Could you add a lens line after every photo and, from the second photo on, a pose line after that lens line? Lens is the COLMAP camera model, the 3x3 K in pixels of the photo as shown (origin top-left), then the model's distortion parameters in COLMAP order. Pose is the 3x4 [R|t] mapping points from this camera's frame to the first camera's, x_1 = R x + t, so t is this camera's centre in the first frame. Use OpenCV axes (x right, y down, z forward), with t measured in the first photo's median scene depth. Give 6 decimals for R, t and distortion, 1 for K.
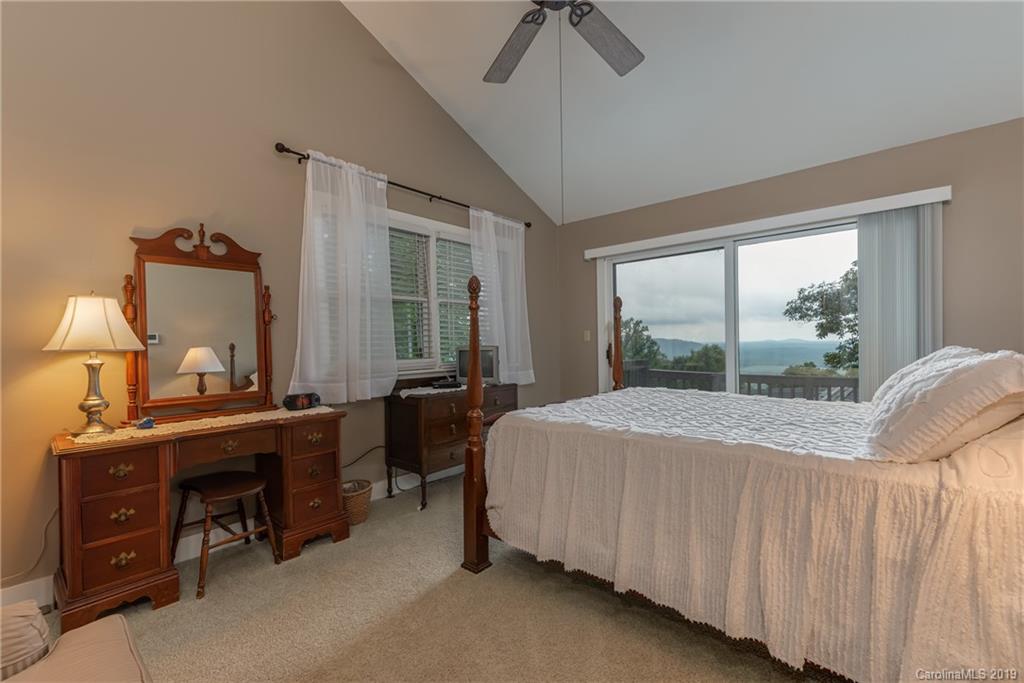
lens RADIAL K [[438.8, 0, 511.2], [0, 438.8, 346.9], [0, 0, 1]] dist [0.006519, 0.000404]
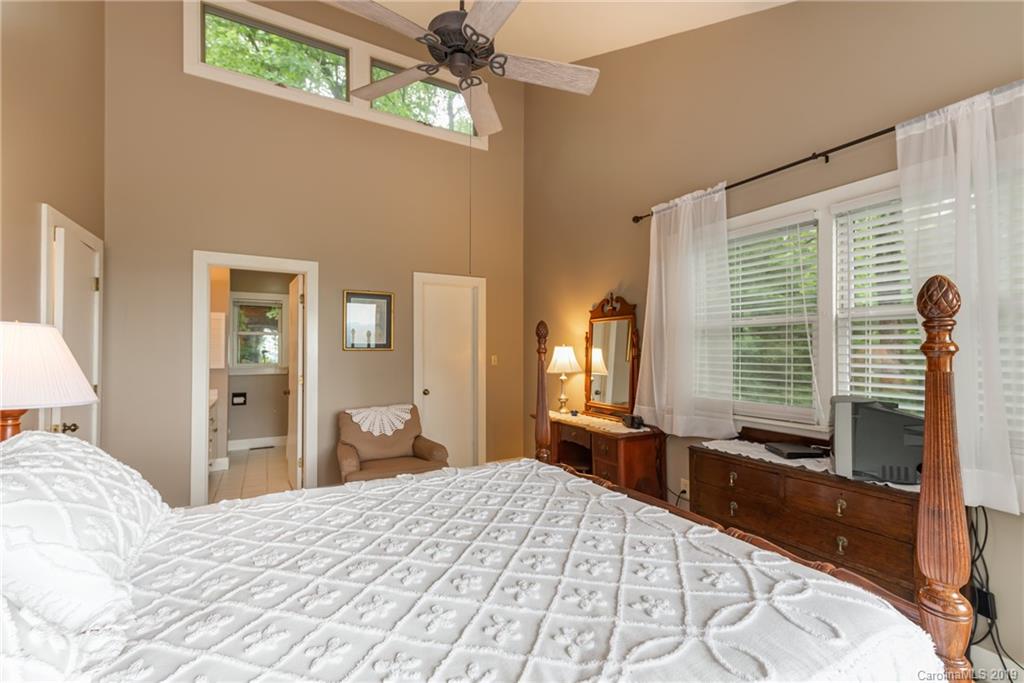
lens RADIAL K [[438.8, 0, 515.6], [0, 438.8, 344.0], [0, 0, 1]] dist [0.006519, 0.000404]
pose [[-0.329125, -0.003714, -0.944279, 0.746705], [-0.009042, 0.999959, -0.000782, -0.084019], [0.944243, 0.008281, -0.329145, 1.039655]]
